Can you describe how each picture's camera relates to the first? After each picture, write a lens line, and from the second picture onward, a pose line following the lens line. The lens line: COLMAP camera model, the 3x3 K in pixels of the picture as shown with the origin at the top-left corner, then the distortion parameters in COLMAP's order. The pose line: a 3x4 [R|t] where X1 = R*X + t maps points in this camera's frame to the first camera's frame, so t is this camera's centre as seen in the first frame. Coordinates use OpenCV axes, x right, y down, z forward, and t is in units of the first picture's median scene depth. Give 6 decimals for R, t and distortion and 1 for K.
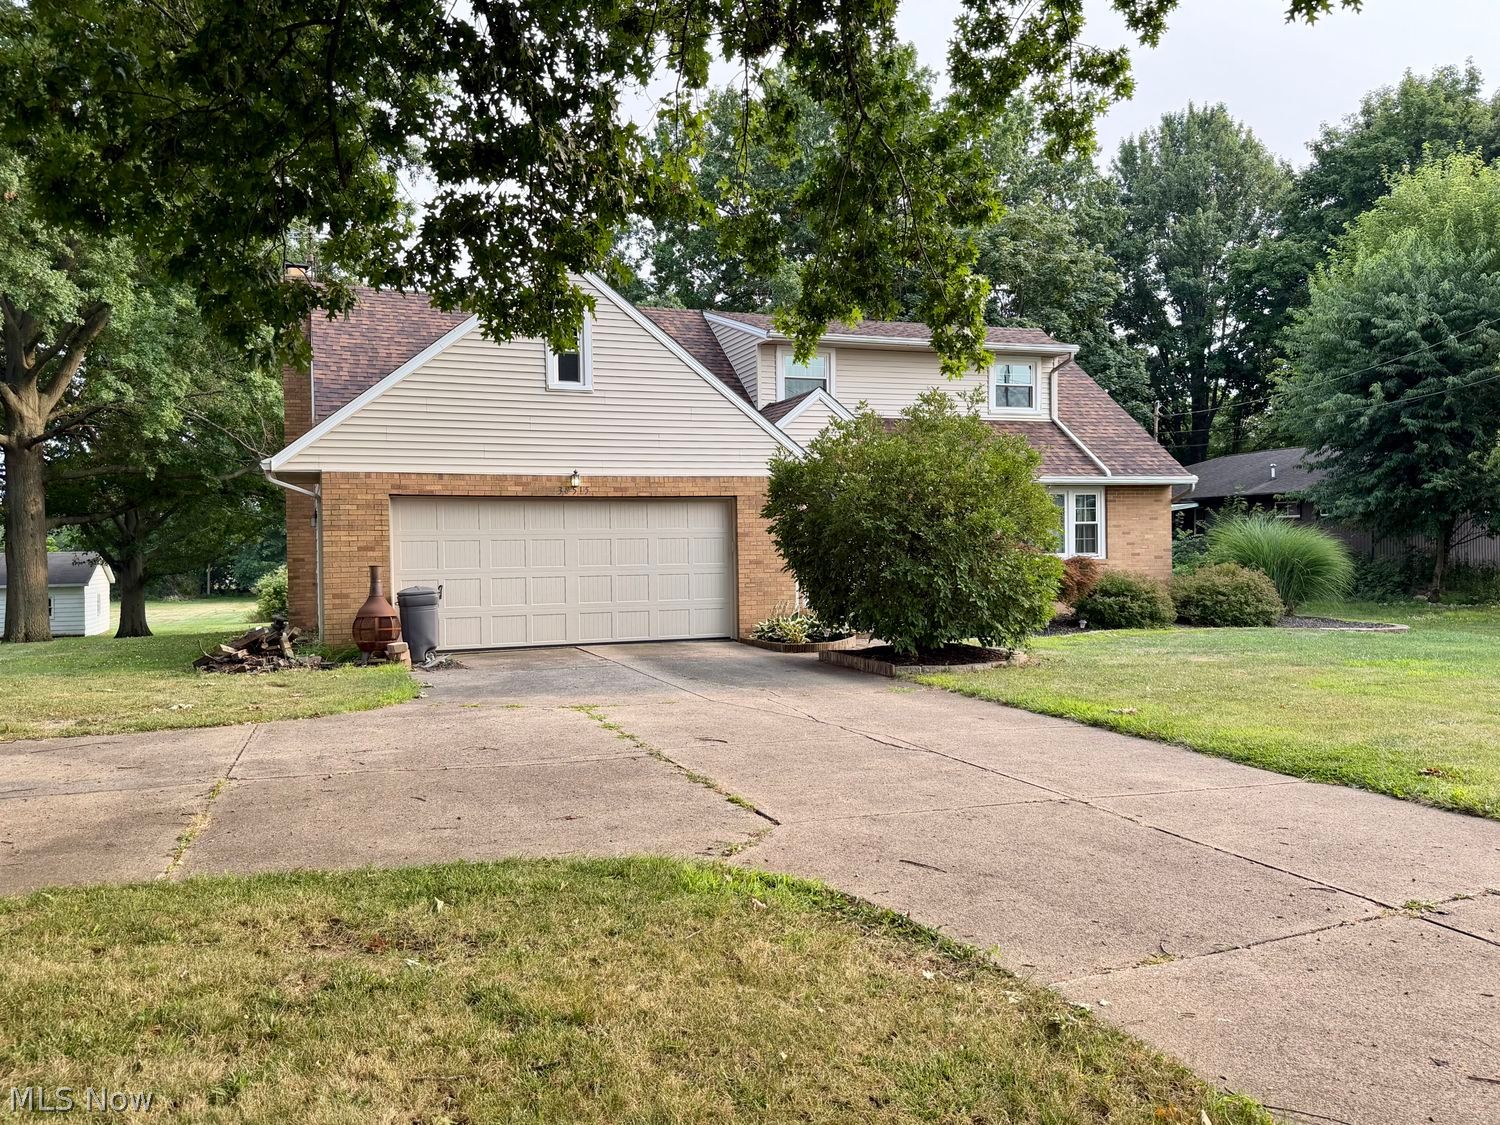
lens RADIAL K [[1177.0, 0, 754.7], [0, 1177.0, 560.4], [0, 0, 1]] dist [0.027667, -0.005966]
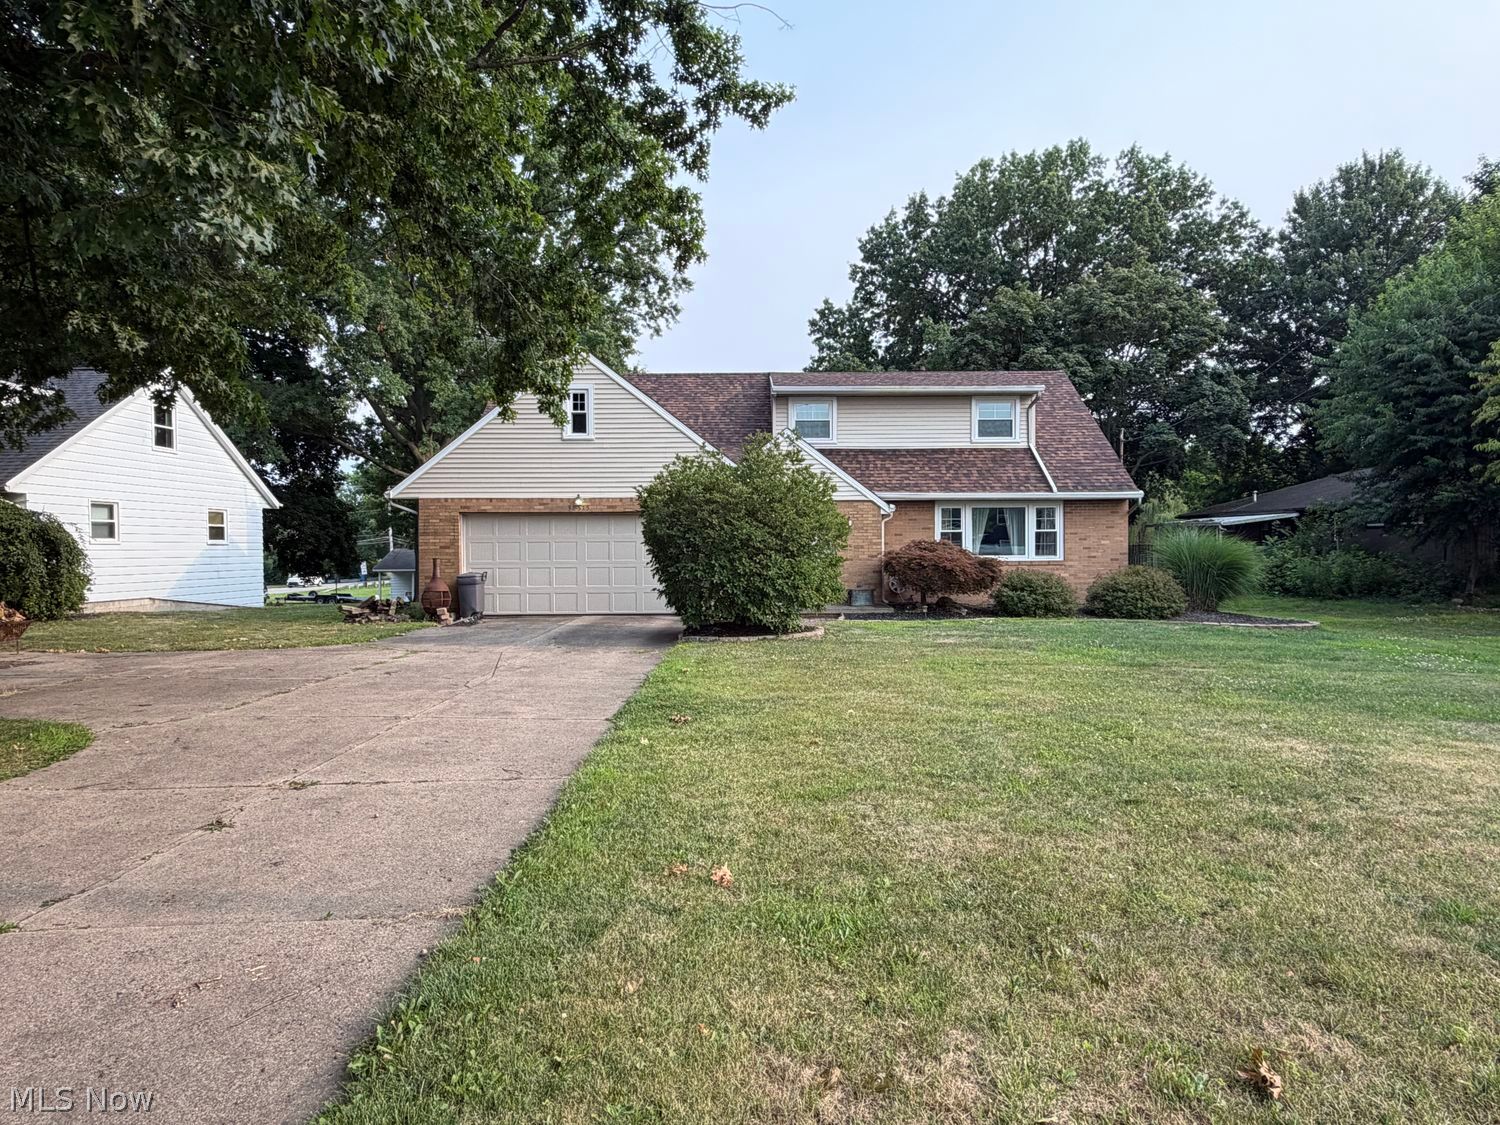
lens RADIAL K [[897.5, 0, 748.2], [0, 897.5, 572.1], [0, 0, 1]] dist [-0.015298, 0.010741]
pose [[0.936757, 0.017195, -0.349557, 0.321590], [-0.011665, 0.999771, 0.017918, -0.002058], [0.349785, -0.012707, 0.936744, 0.022674]]
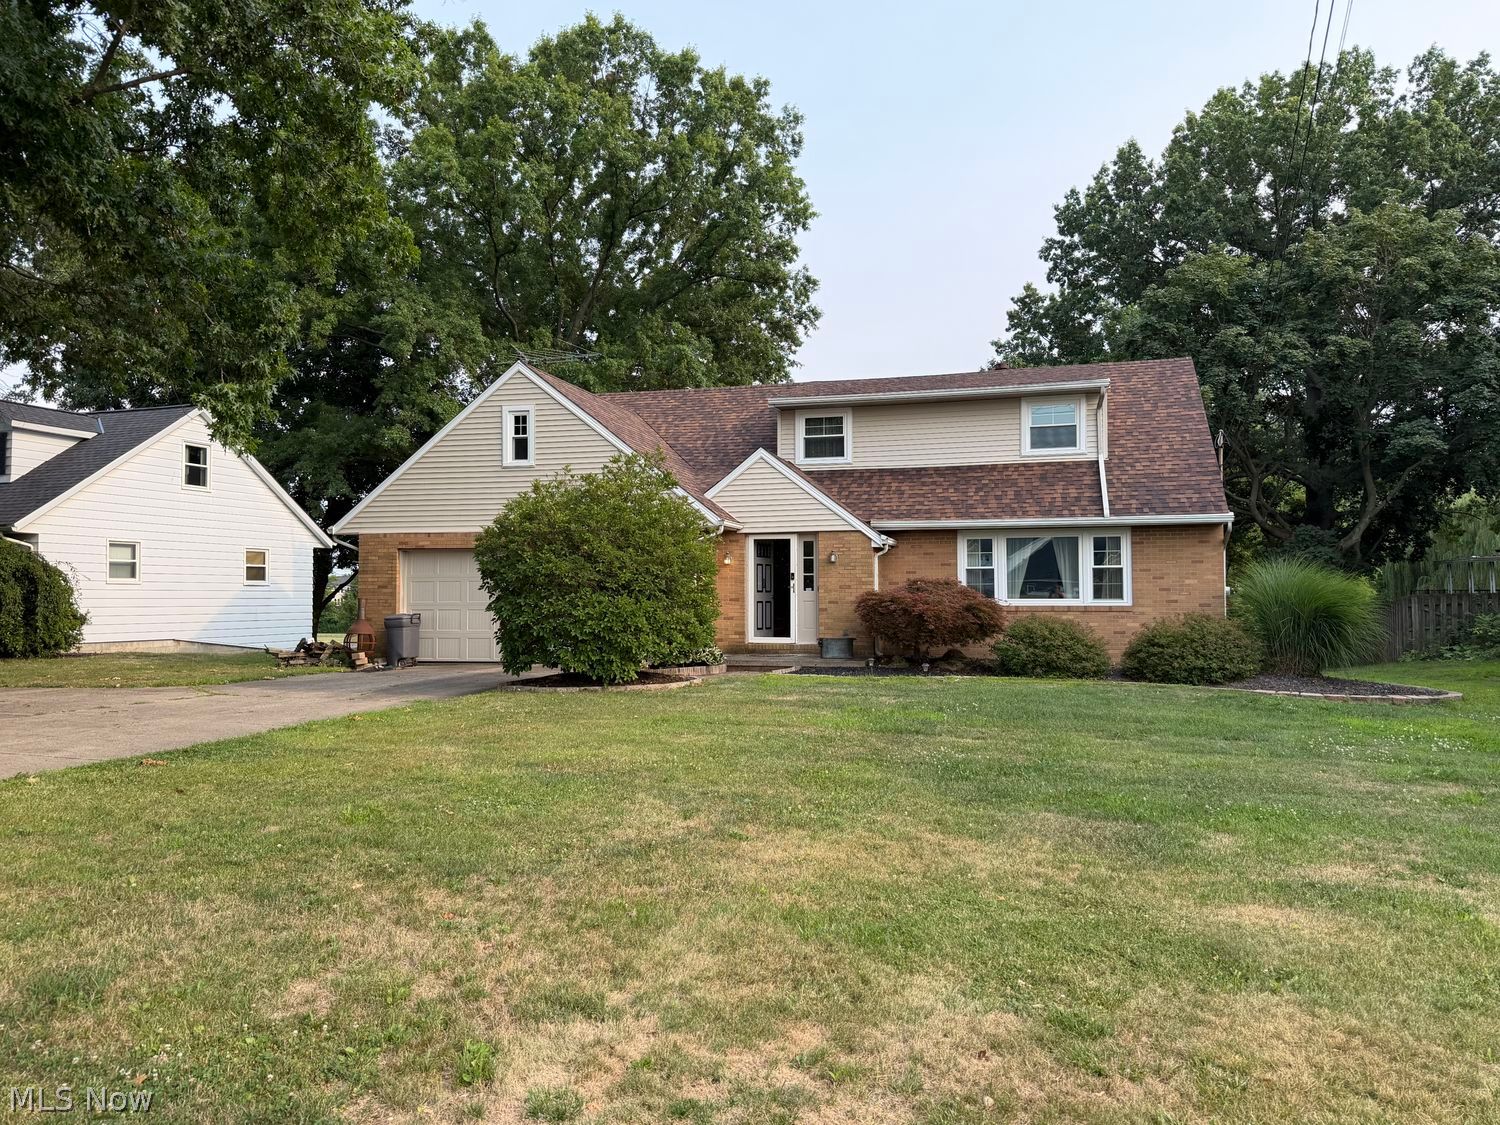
lens RADIAL K [[1078.7, 0, 740.6], [0, 1078.7, 570.1], [0, 0, 1]] dist [0.024903, -0.035669]
pose [[0.808636, -0.002883, -0.588302, 0.558603], [-0.016557, 0.999480, -0.027657, -0.000630], [0.588077, 0.032105, 0.808168, 0.134135]]
